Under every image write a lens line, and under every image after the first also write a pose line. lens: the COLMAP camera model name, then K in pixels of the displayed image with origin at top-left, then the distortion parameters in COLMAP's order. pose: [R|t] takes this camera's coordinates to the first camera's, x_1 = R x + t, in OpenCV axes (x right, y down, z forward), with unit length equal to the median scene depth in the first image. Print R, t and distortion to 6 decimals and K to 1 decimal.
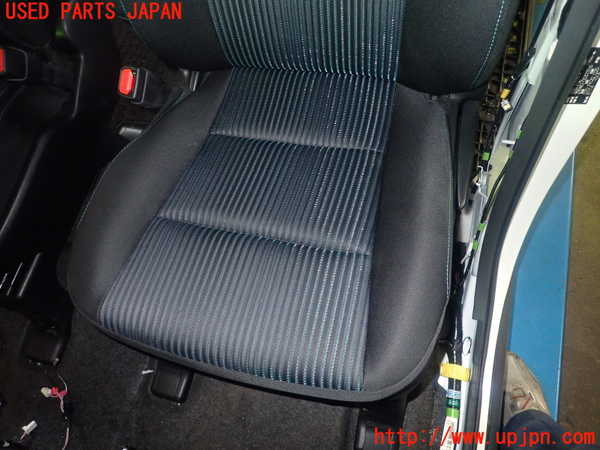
lens RADIAL K [[438.3, 0, 301.8], [0, 438.3, 225.1], [0, 0, 1]] dist [-0.009315, -0.006251]
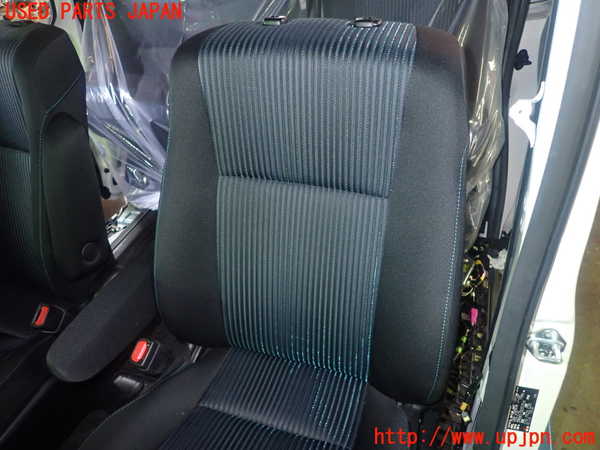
lens RADIAL K [[438.3, 0, 296.9], [0, 438.3, 223.4], [0, 0, 1]] dist [-0.009315, -0.006251]
pose [[0.990688, 0.130540, -0.038699, 0.019568], [-0.131077, 0.837503, -0.530478, -0.041577], [-0.036838, 0.530611, 0.846815, -0.186335]]
